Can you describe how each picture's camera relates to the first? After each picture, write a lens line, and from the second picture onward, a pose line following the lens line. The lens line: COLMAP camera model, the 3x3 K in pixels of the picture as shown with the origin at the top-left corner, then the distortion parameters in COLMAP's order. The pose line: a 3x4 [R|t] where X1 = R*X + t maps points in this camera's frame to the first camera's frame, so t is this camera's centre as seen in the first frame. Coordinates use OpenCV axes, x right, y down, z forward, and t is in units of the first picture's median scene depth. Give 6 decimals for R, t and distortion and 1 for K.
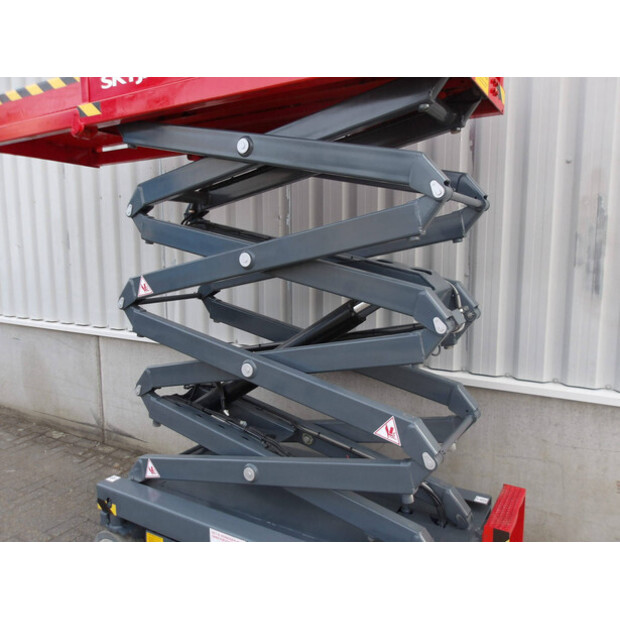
lens RADIAL K [[508.6, 0, 310.0], [0, 508.6, 310.0], [0, 0, 1]] dist [0.002258, -0.004024]
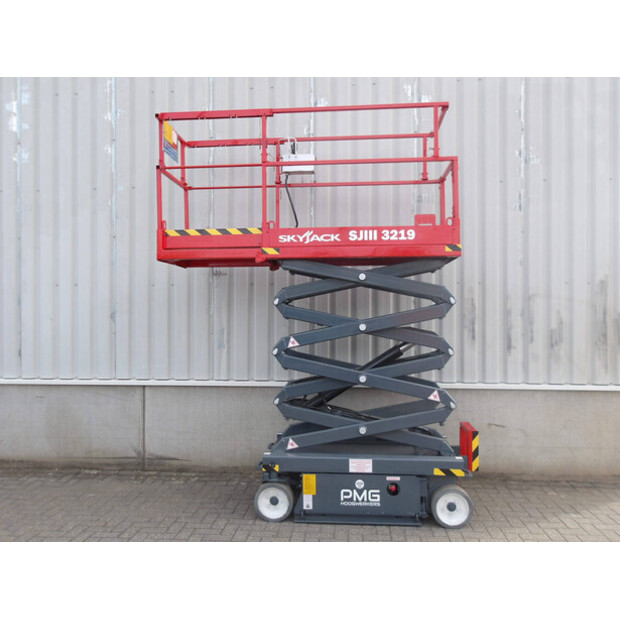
lens RADIAL K [[508.6, 0, 310.0], [0, 508.6, 310.0], [0, 0, 1]] dist [0.002258, -0.004024]
pose [[0.897993, 0.003365, 0.439997, -1.063499], [0.054962, 0.991281, -0.119754, 0.063980], [-0.436564, 0.131721, 0.889978, -0.702447]]
